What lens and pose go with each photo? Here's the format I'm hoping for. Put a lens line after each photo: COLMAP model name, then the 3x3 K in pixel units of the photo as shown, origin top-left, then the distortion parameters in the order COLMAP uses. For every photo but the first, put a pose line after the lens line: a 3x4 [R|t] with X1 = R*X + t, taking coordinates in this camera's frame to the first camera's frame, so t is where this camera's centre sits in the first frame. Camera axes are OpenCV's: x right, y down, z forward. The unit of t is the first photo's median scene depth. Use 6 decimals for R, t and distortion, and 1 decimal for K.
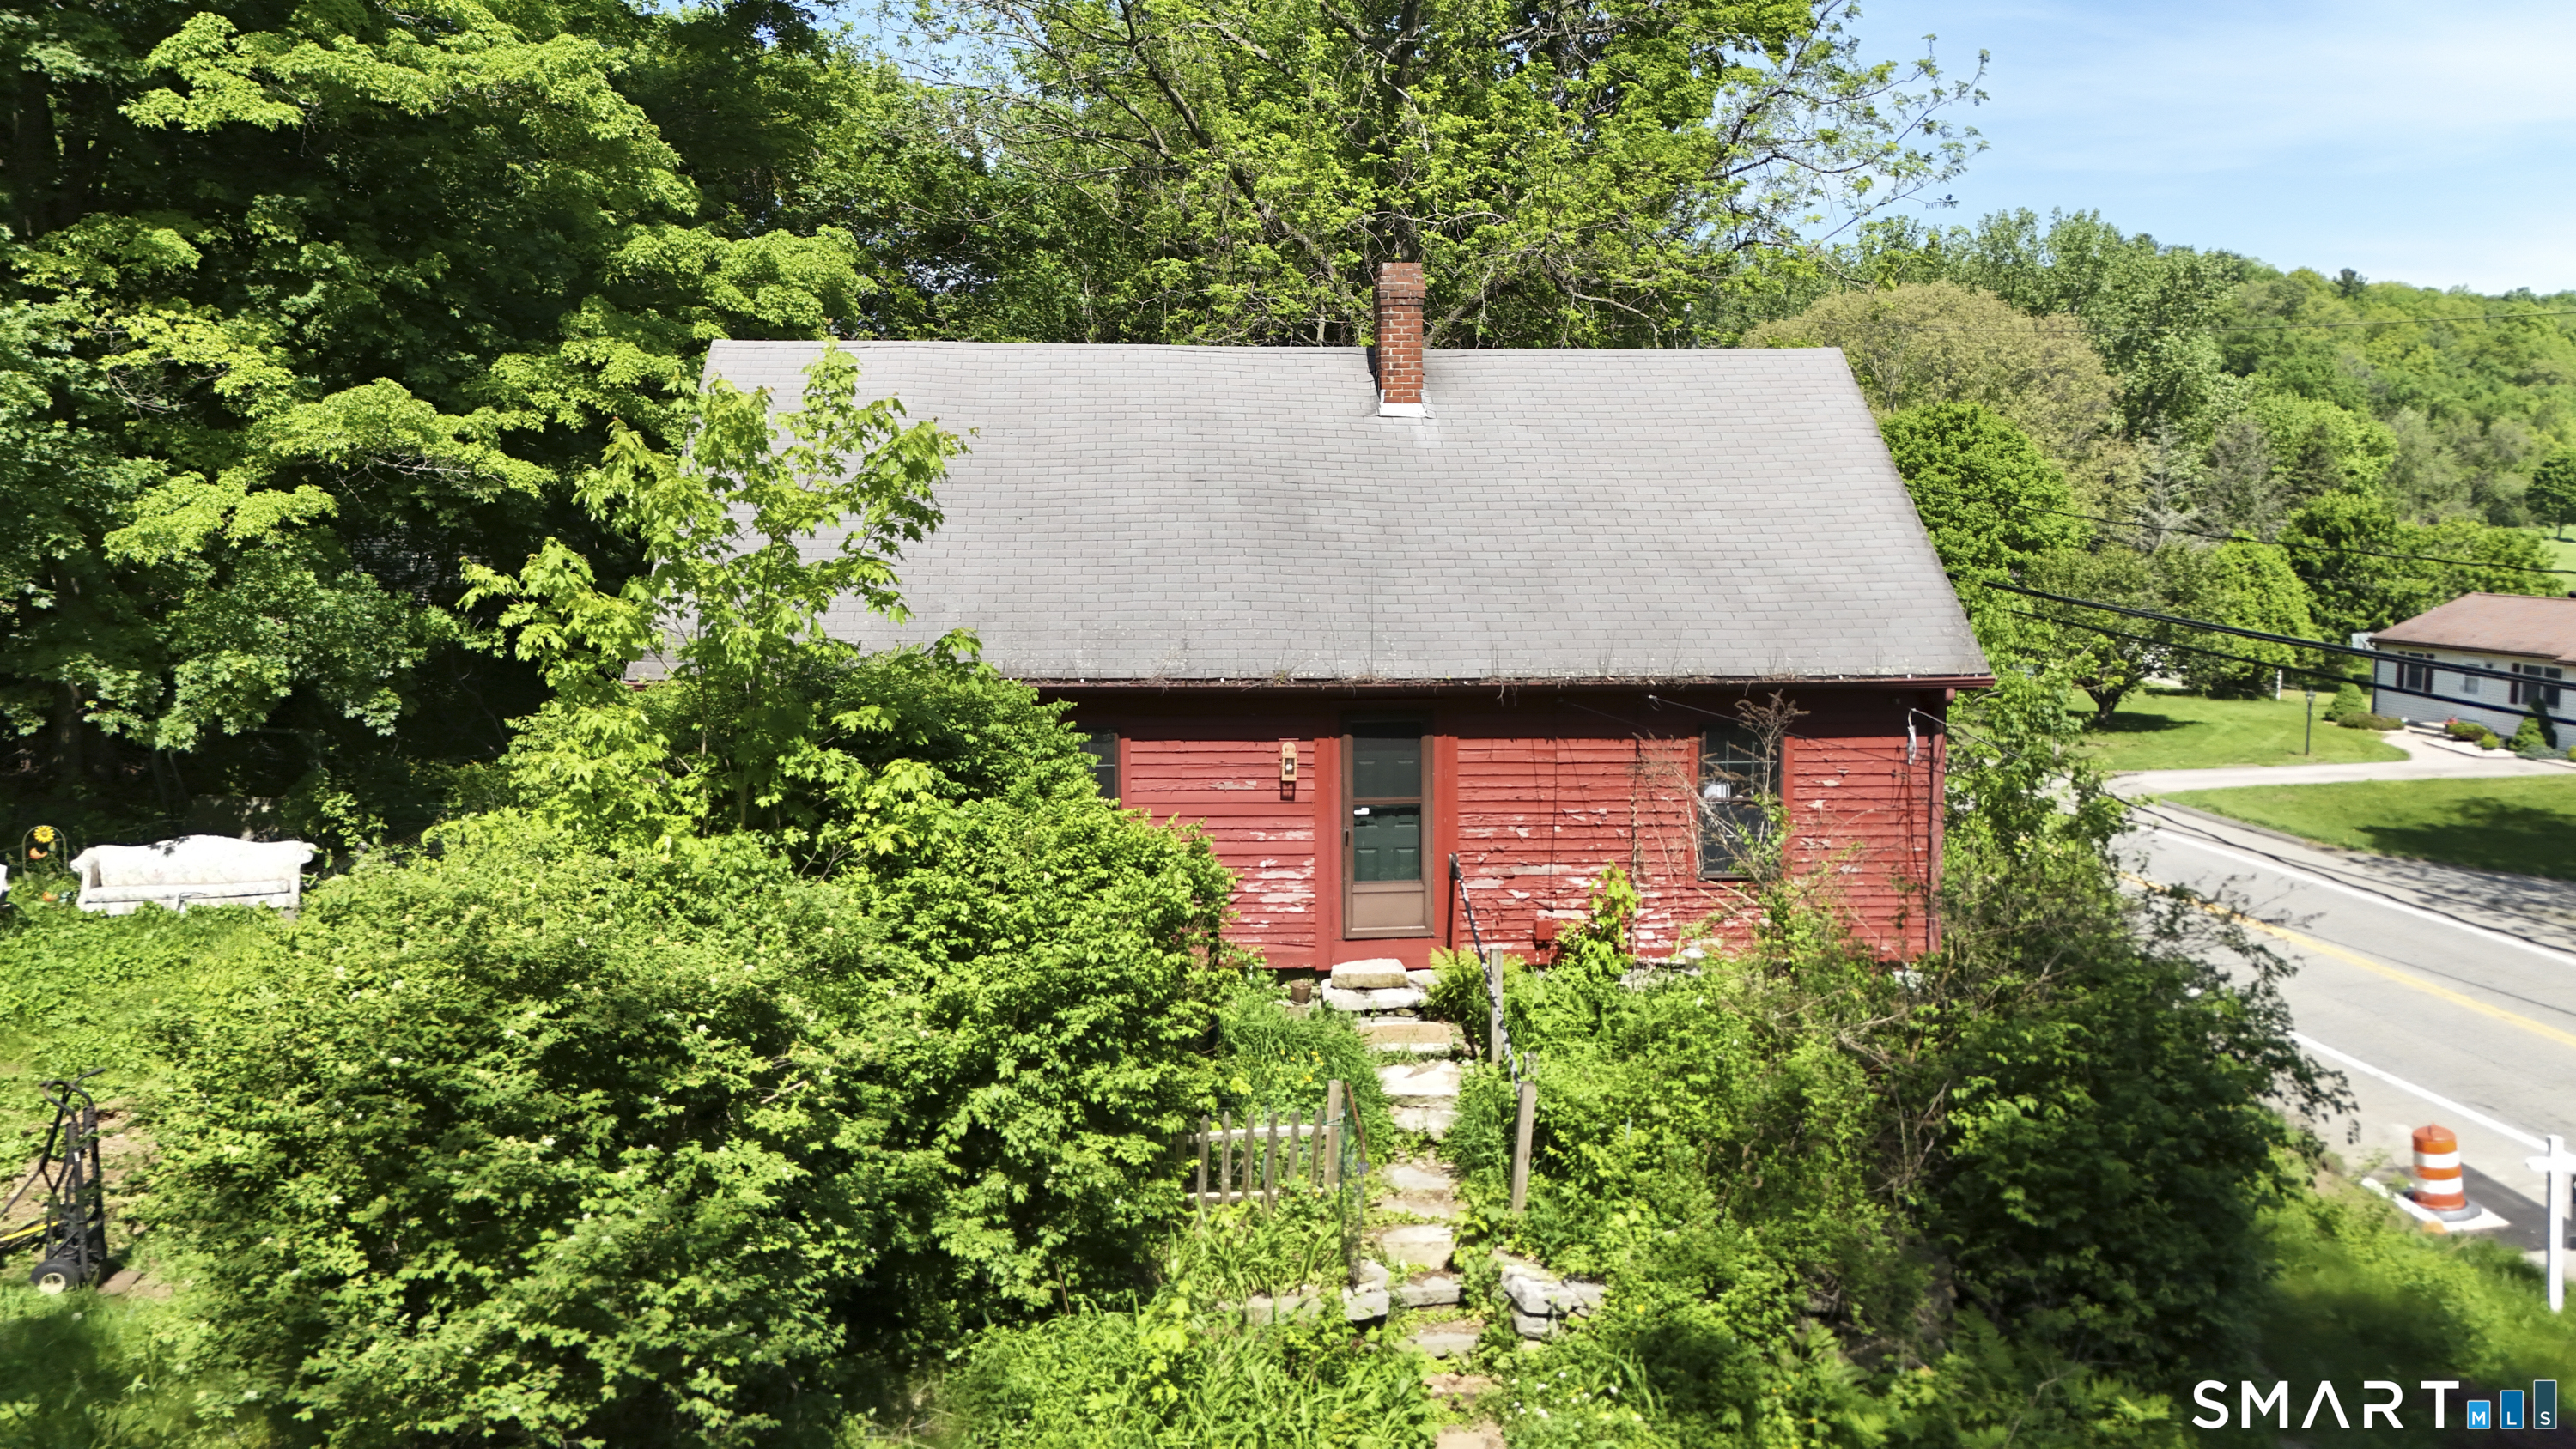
lens RADIAL K [[1894.2, 0, 1291.5], [0, 1894.2, 707.6], [0, 0, 1]] dist [0.099270, -0.106500]
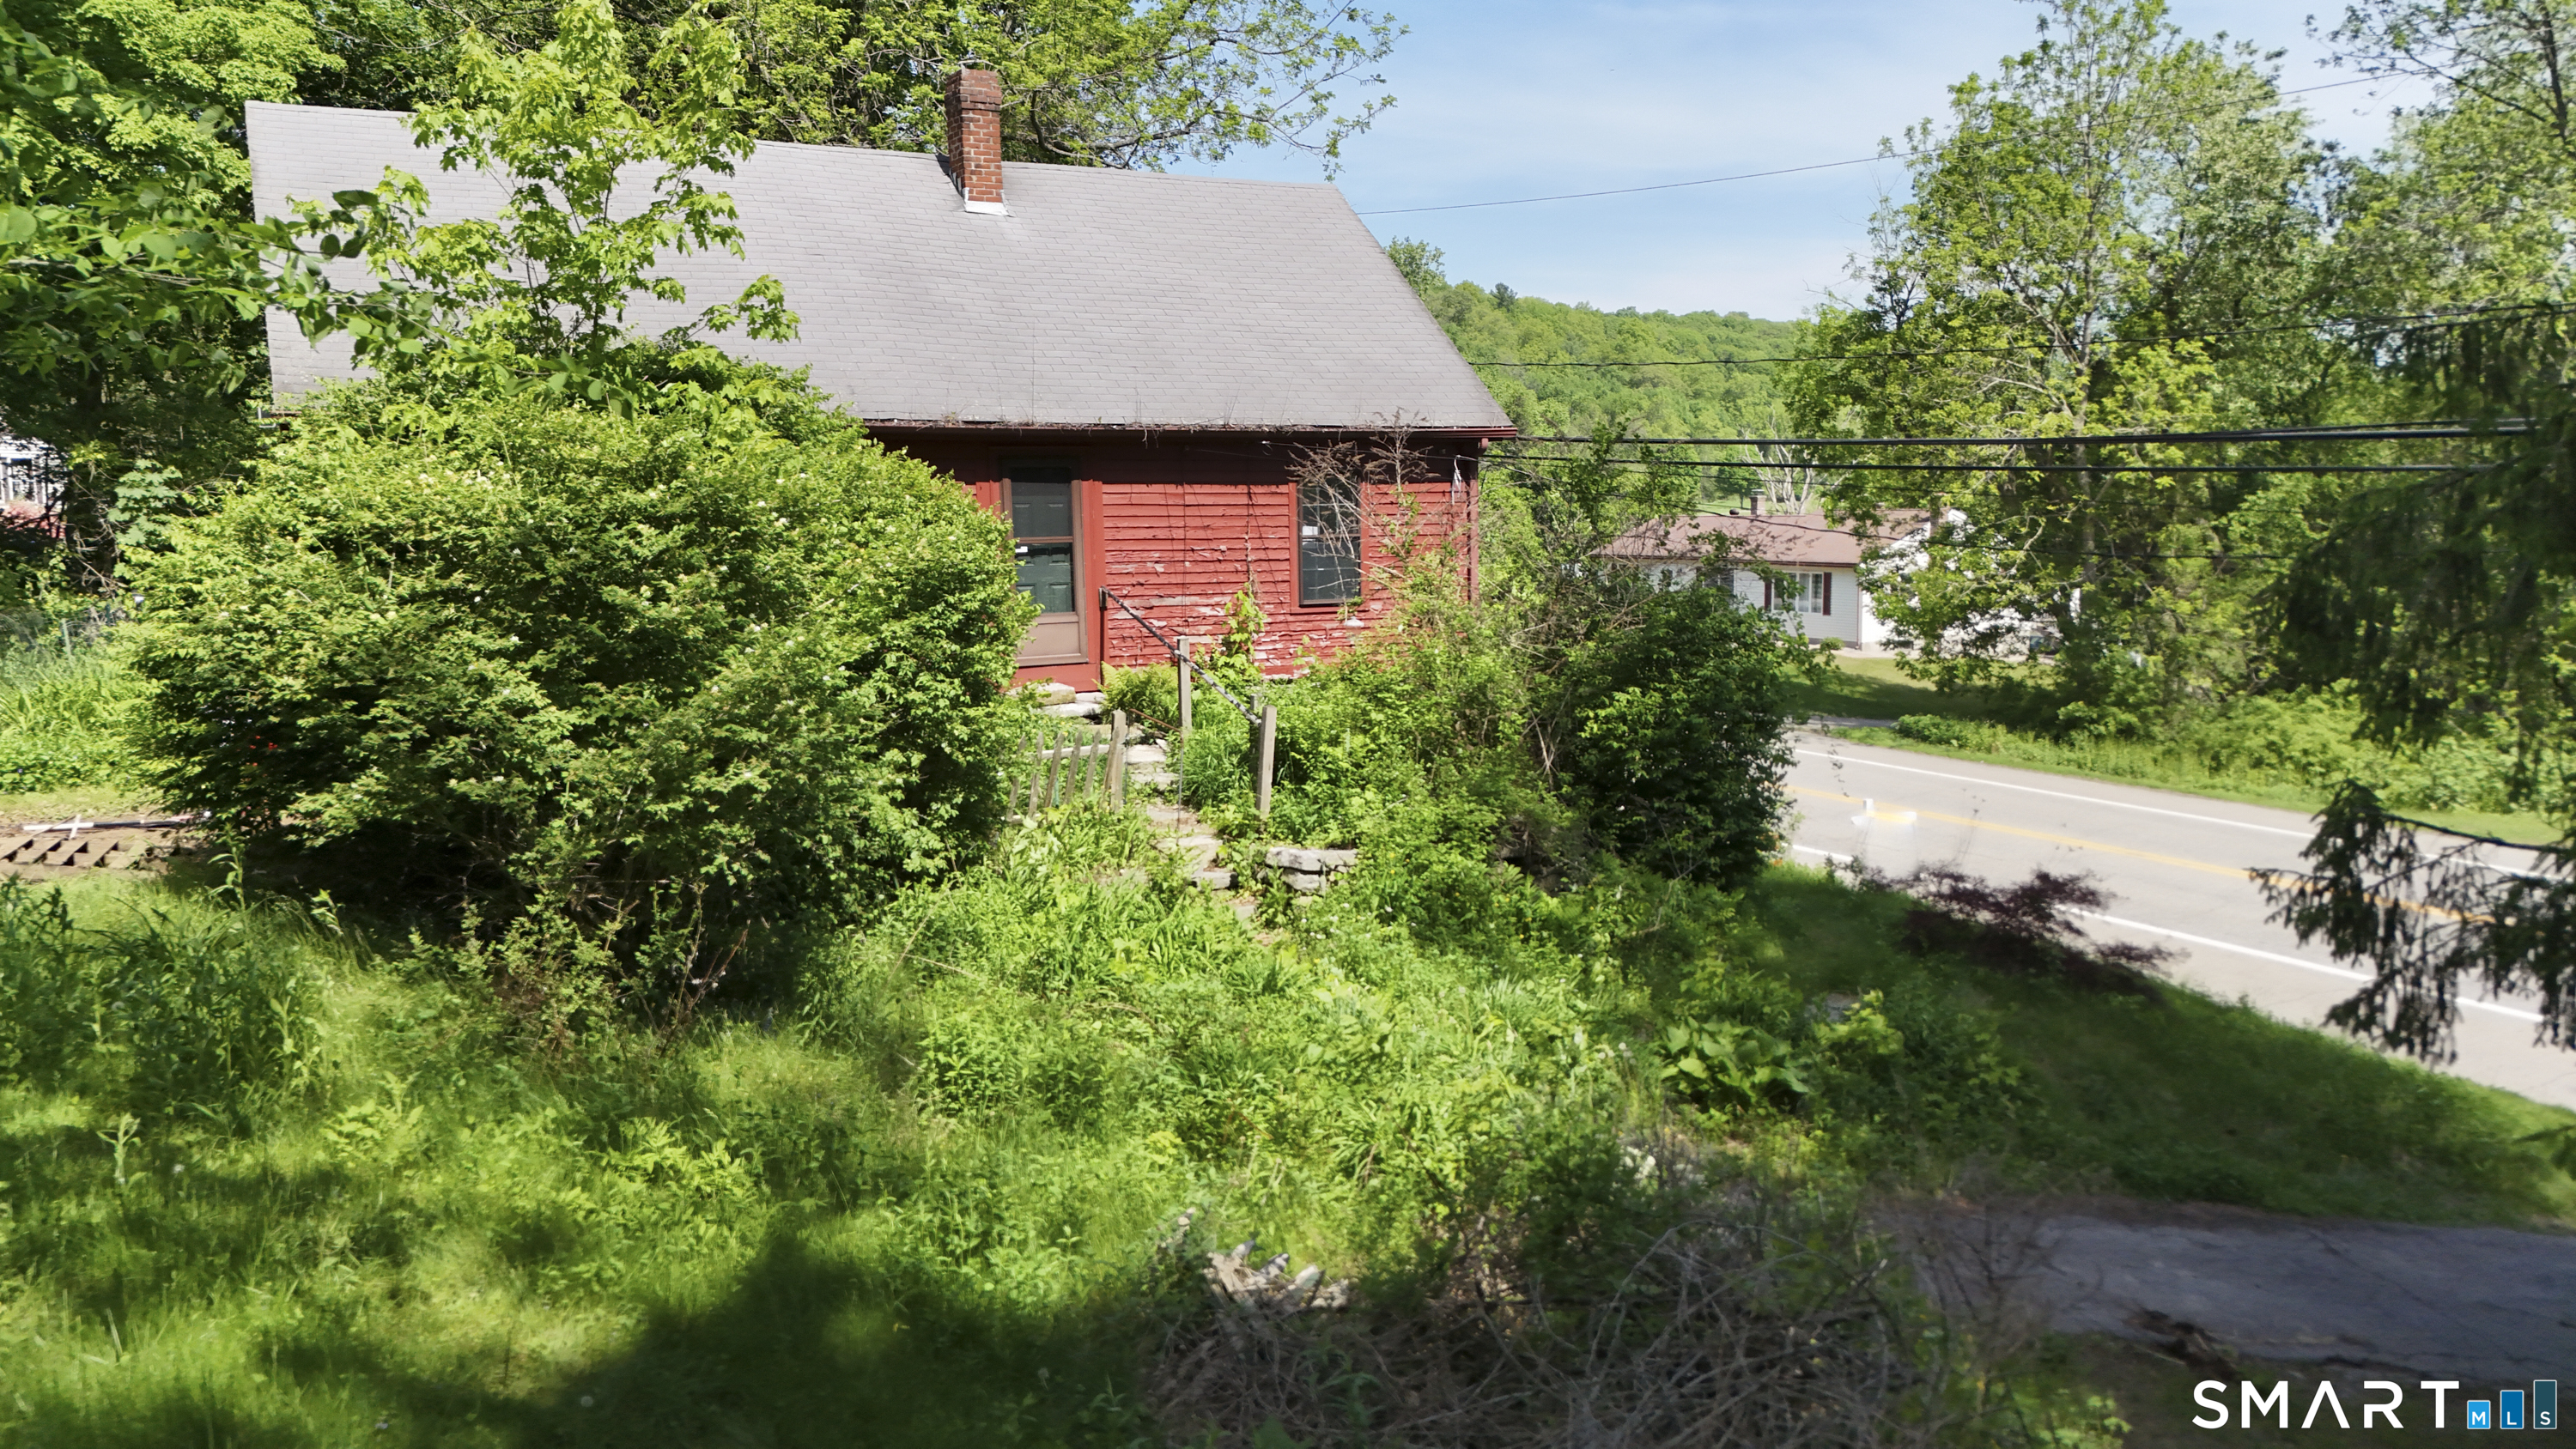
lens RADIAL K [[1884.7, 0, 1288.0], [0, 1884.7, 724.5], [0, 0, 1]] dist [0.170011, -0.177769]
pose [[0.926119, -0.055970, 0.373055, -0.235853], [0.052201, 0.998432, 0.020208, 0.141965], [-0.373601, 0.000759, 0.927589, -0.079384]]
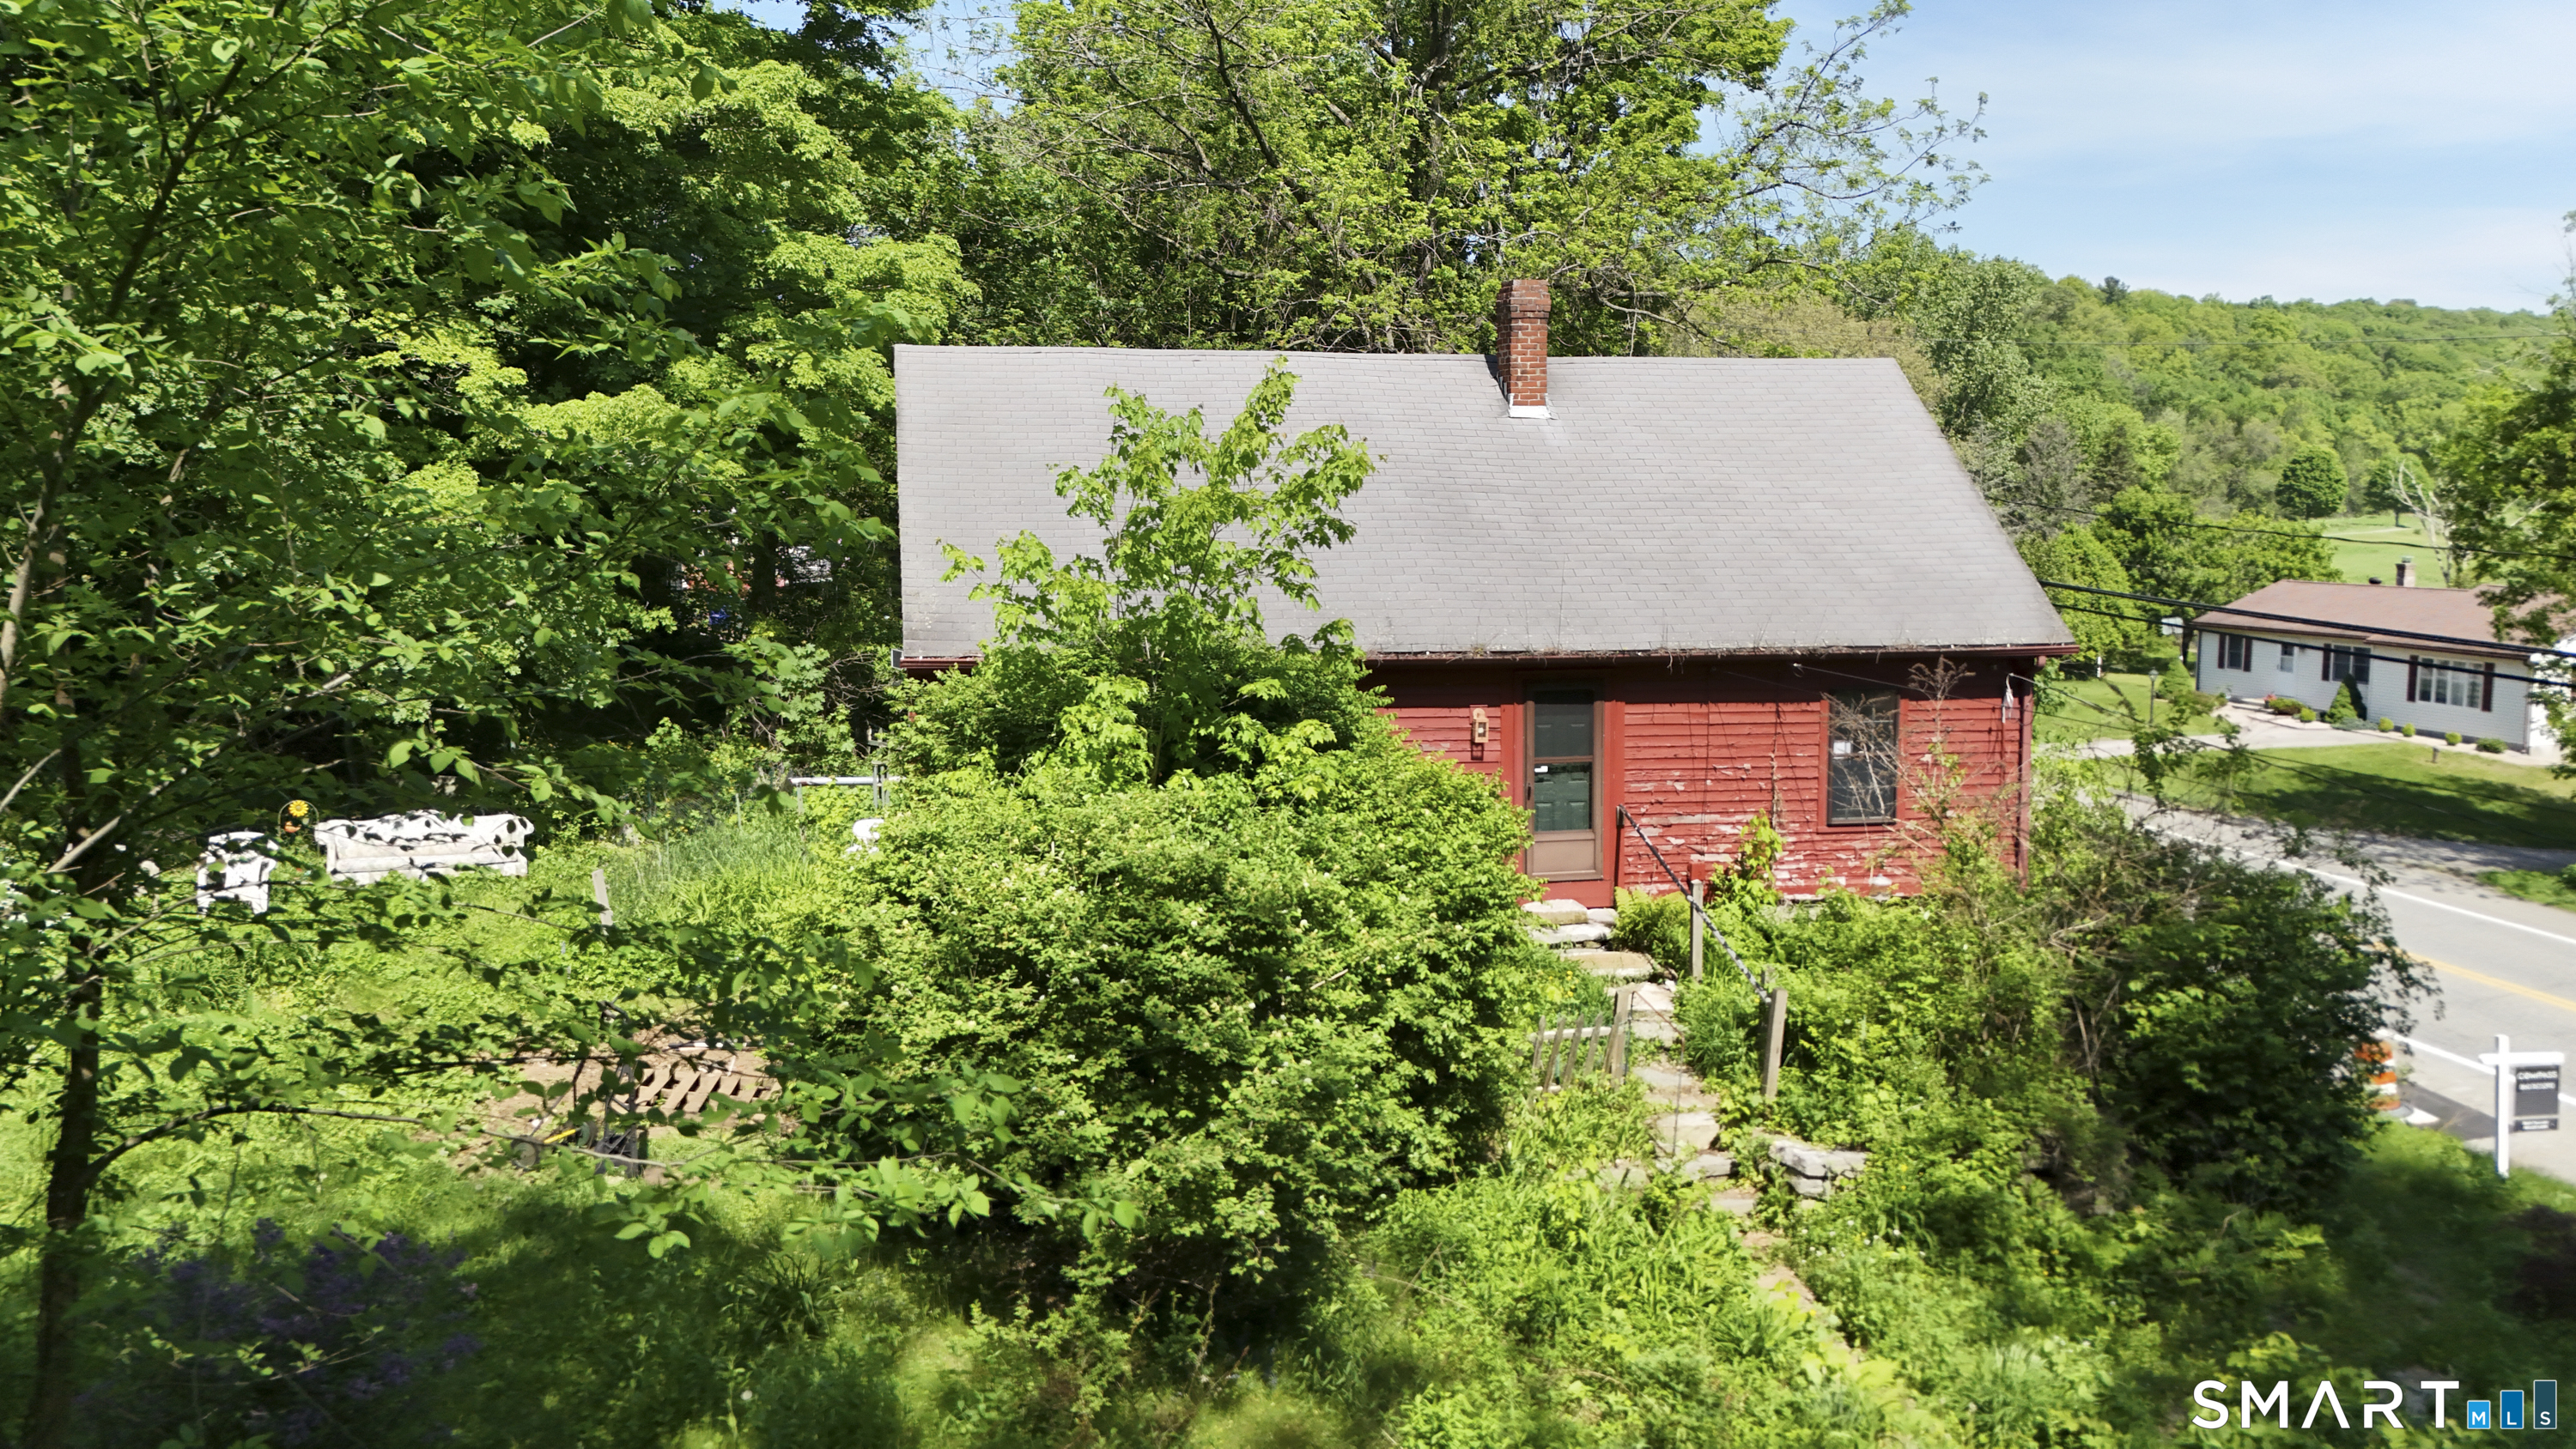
lens RADIAL K [[1894.2, 0, 1291.5], [0, 1894.2, 707.6], [0, 0, 1]] dist [0.099270, -0.106500]
pose [[0.994916, -0.010344, 0.100177, -0.223837], [0.010032, 0.999943, 0.003611, 0.012612], [-0.100209, -0.002588, 0.994963, -0.109089]]
